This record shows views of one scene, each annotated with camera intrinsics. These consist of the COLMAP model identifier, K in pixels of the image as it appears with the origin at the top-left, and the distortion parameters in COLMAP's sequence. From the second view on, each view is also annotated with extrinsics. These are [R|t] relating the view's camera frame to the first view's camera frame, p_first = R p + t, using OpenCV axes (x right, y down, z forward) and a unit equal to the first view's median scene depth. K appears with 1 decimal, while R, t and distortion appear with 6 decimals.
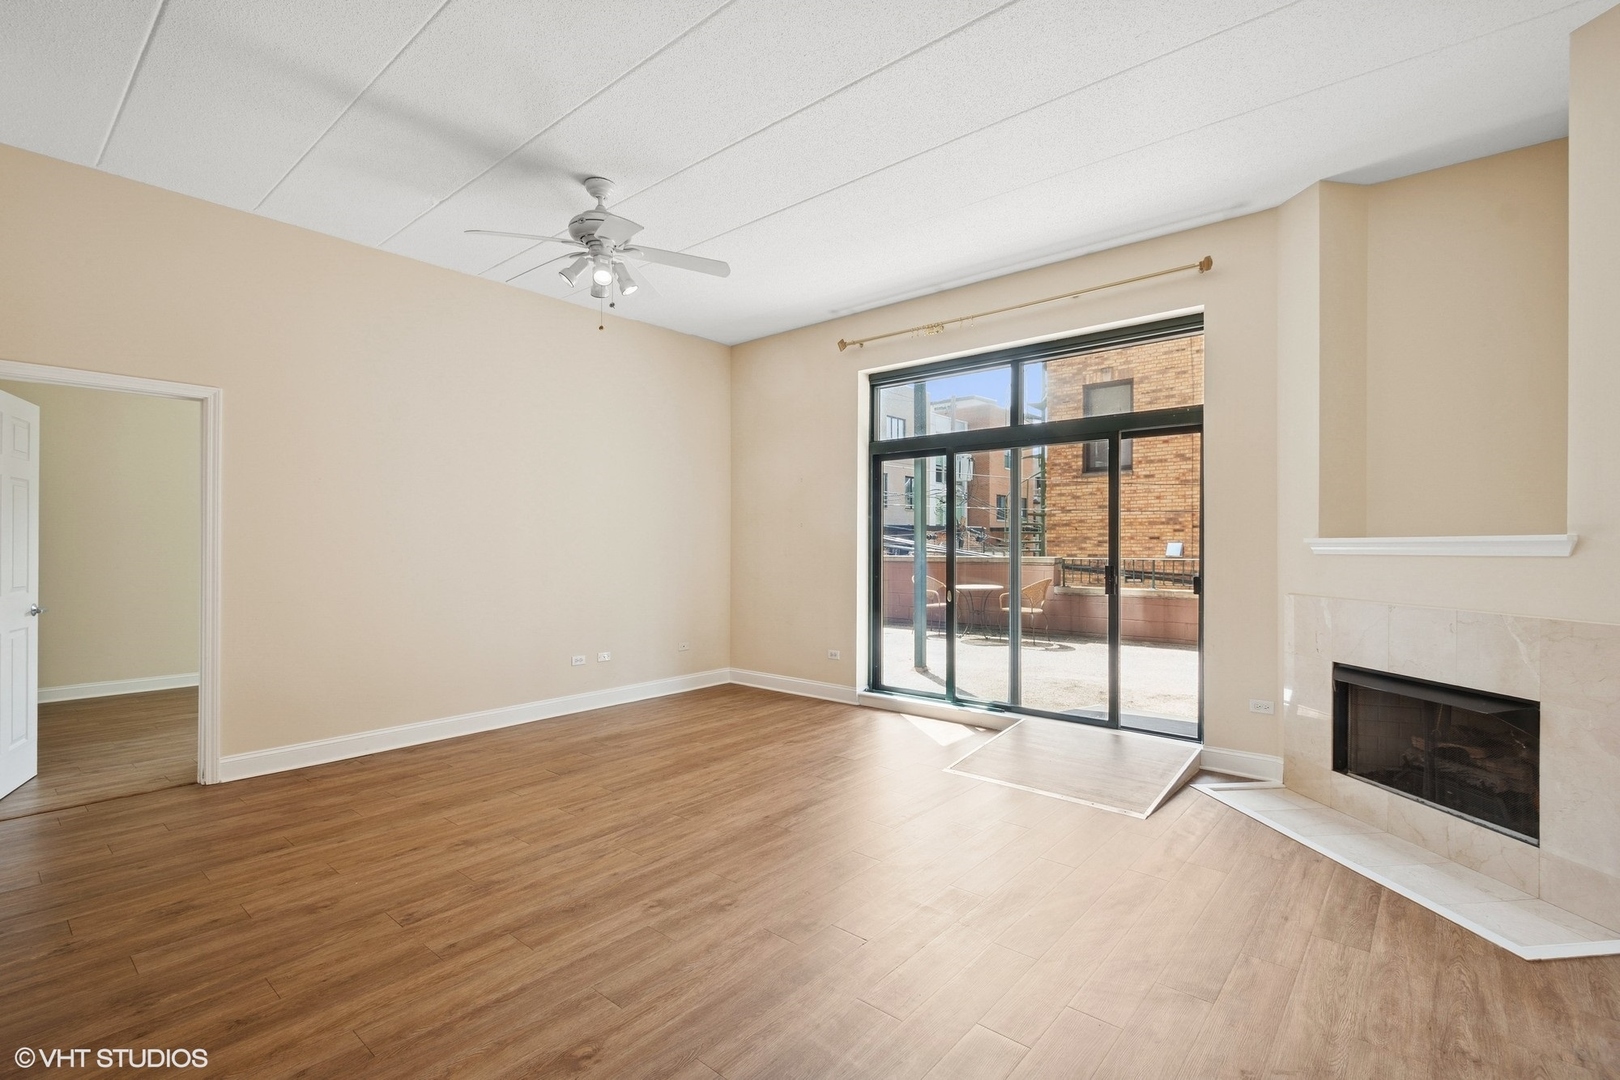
lens RADIAL K [[736.5, 0, 792.5], [0, 736.5, 545.7], [0, 0, 1]] dist [0.017925, -0.004240]
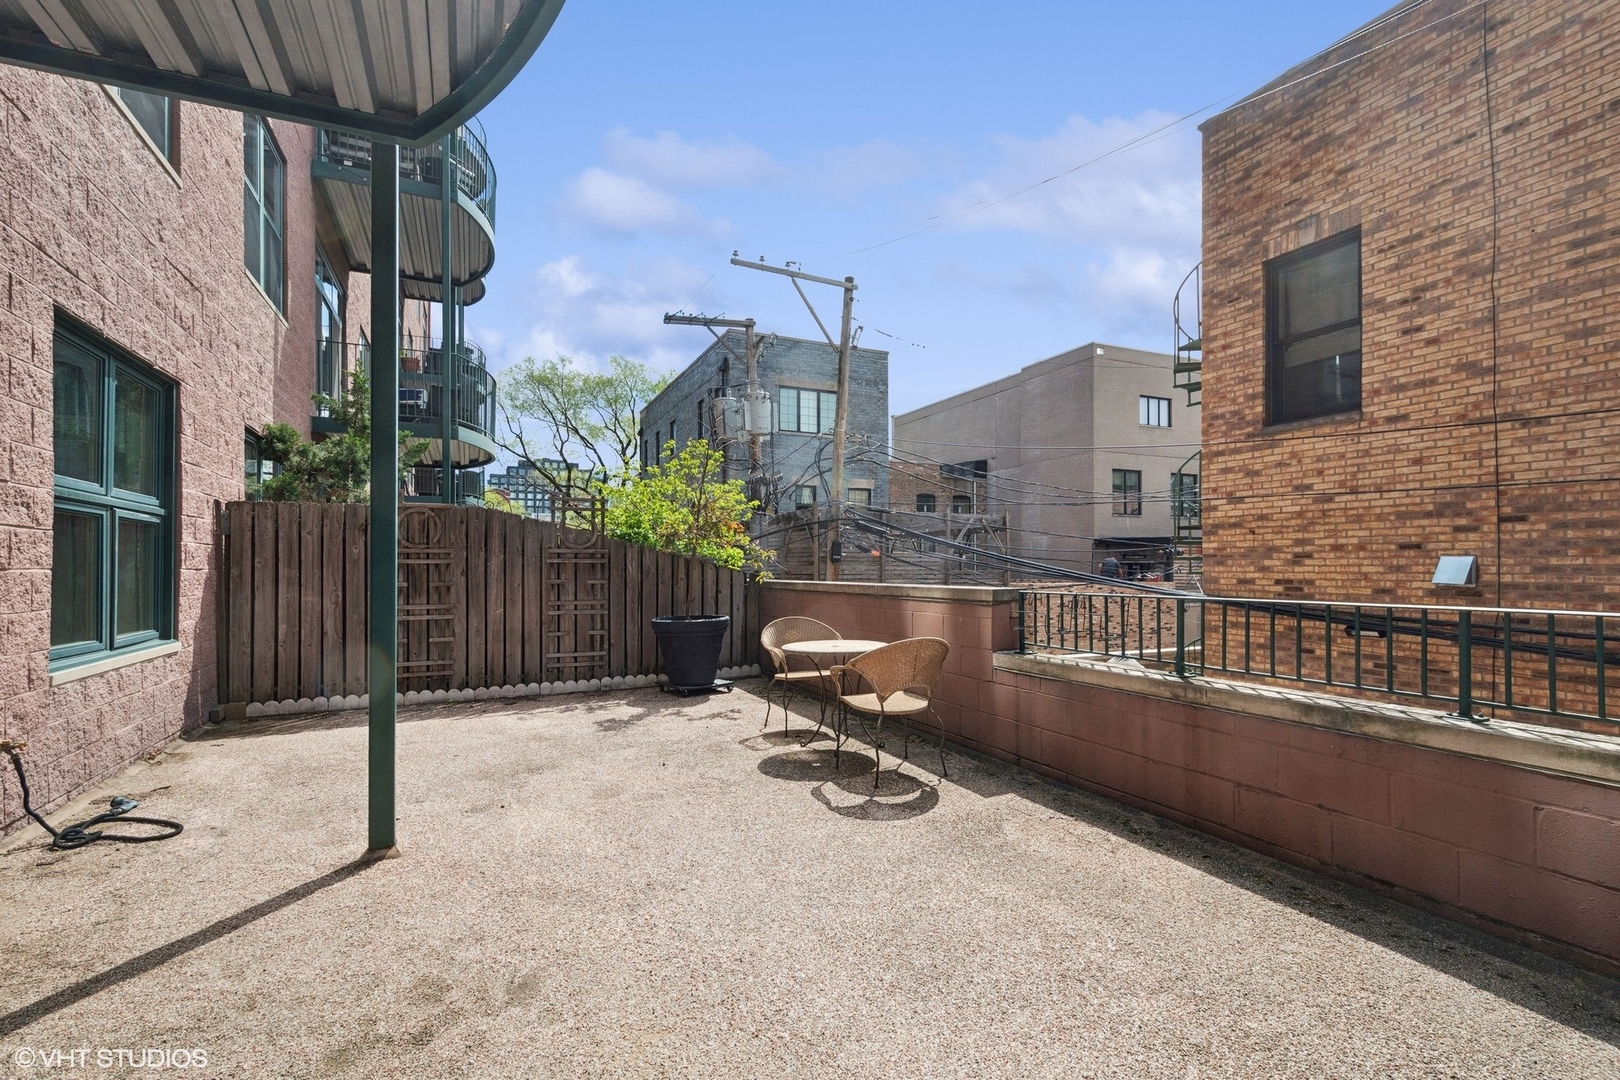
lens RADIAL K [[736.5, 0, 810.9], [0, 736.5, 555.3], [0, 0, 1]] dist [0.017925, -0.004240]
pose [[0.915724, -0.010086, -0.401682, 1.201537], [0.005256, 0.999900, -0.013125, -0.001517], [0.401774, 0.009908, 0.915685, 1.481553]]
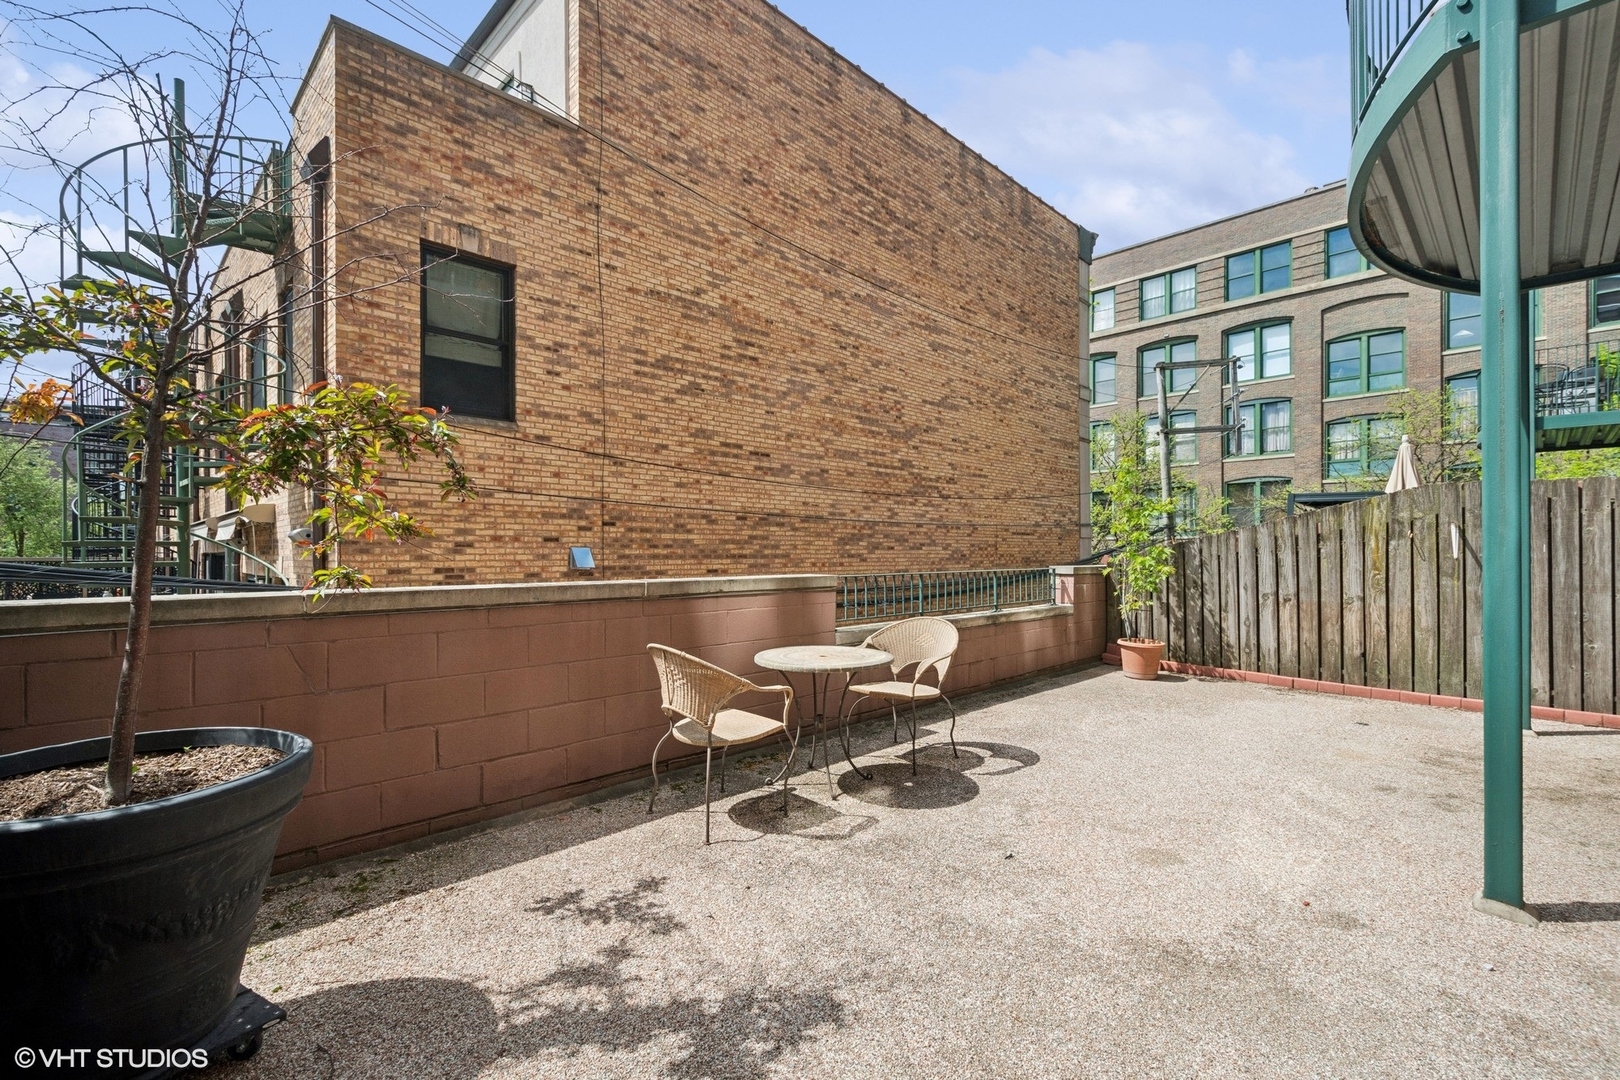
lens RADIAL K [[736.5, 0, 810.6], [0, 736.5, 549.0], [0, 0, 1]] dist [0.017925, -0.004240]
pose [[0.051569, 0.003638, 0.998663, -0.421407], [-0.002645, 0.999990, -0.003507, -0.003321], [-0.998666, -0.002460, 0.051578, 2.753044]]
